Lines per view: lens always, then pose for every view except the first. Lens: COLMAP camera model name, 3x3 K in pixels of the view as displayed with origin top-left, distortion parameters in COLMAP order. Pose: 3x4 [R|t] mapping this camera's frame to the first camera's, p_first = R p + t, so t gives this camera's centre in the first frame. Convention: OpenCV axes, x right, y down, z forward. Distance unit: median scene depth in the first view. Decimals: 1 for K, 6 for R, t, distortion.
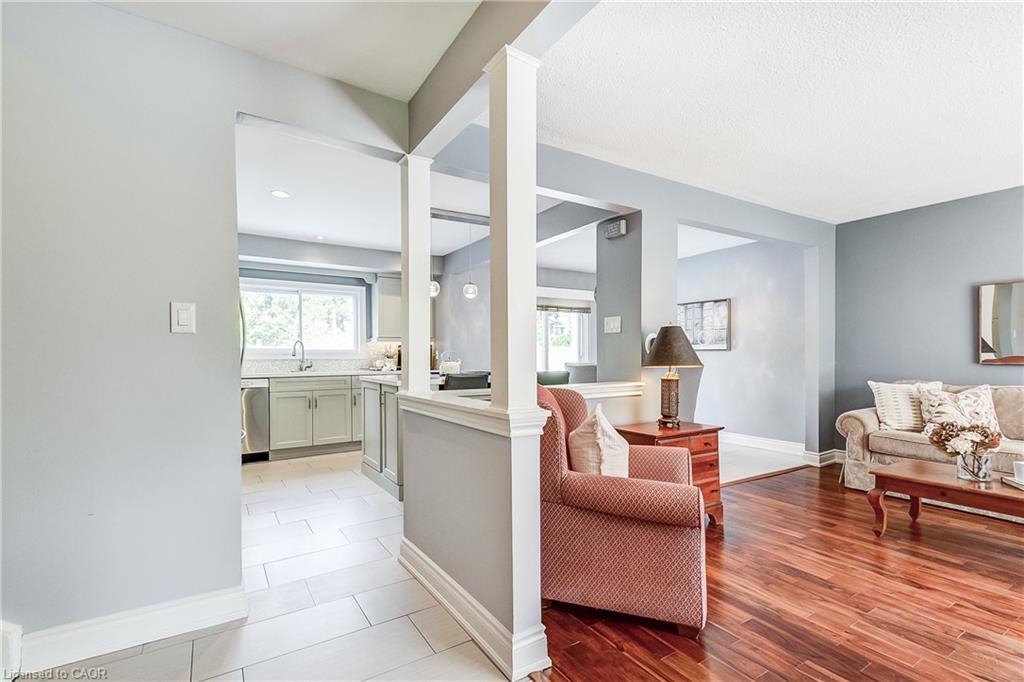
lens RADIAL K [[466.7, 0, 492.8], [0, 466.7, 360.0], [0, 0, 1]] dist [0.033410, -0.013070]
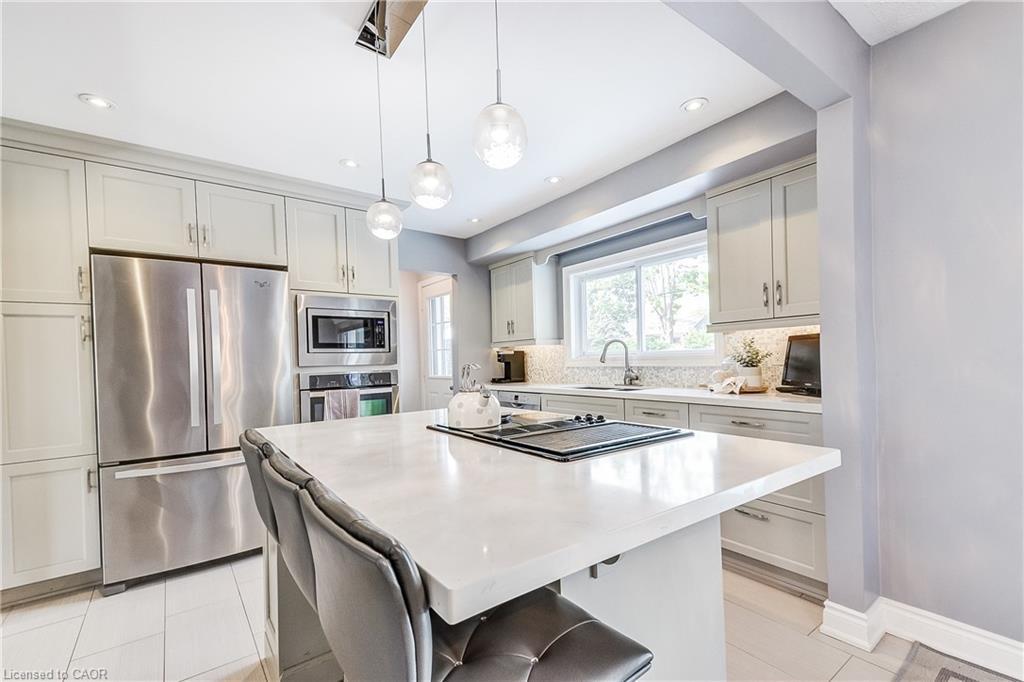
lens RADIAL K [[444.1, 0, 526.9], [0, 444.1, 365.0], [0, 0, 1]] dist [0.045404, -0.017727]
pose [[0.111776, 0.015275, -0.993616, 0.365693], [0.021697, 0.999606, 0.017807, -0.032865], [0.993497, -0.023549, 0.111400, 1.362307]]
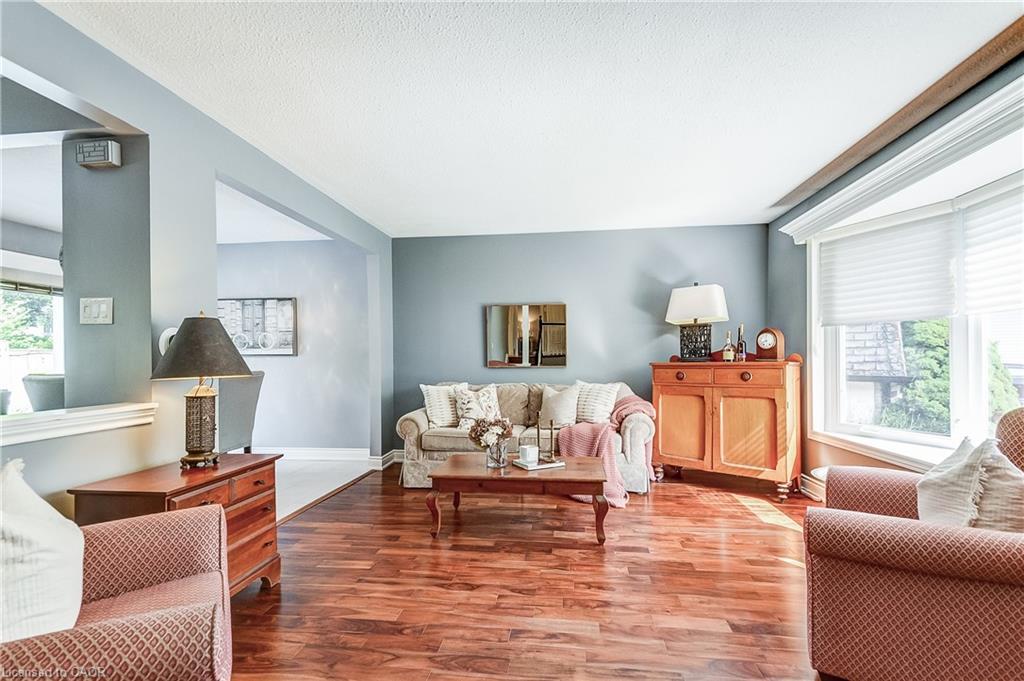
lens RADIAL K [[460.8, 0, 516.9], [0, 460.8, 355.7], [0, 0, 1]] dist [0.028968, -0.000320]
pose [[0.620330, 0.005584, 0.784321, 0.123354], [0.012178, 0.999786, -0.016749, -0.001244], [-0.784246, 0.019941, 0.620129, 0.210701]]
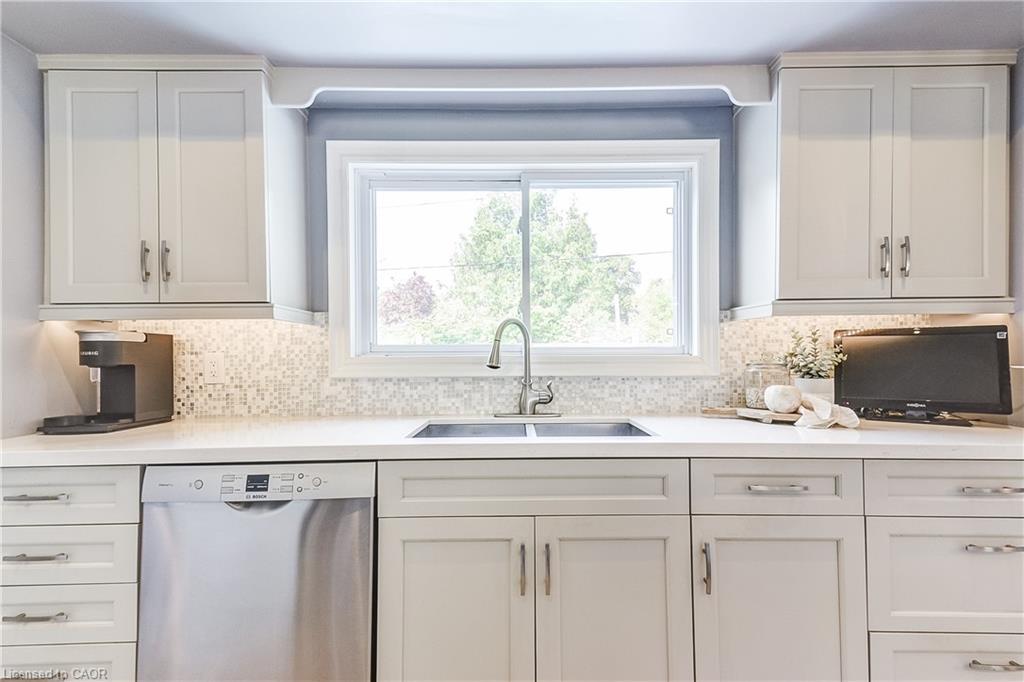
lens RADIAL K [[460.8, 0, 516.9], [0, 460.8, 356.2], [0, 0, 1]] dist [0.028968, -0.000320]
pose [[0.857175, 0.000953, -0.515025, -0.424956], [-0.001022, 0.999999, 0.000148, -0.028779], [0.515025, 0.000399, 0.857175, 1.249997]]
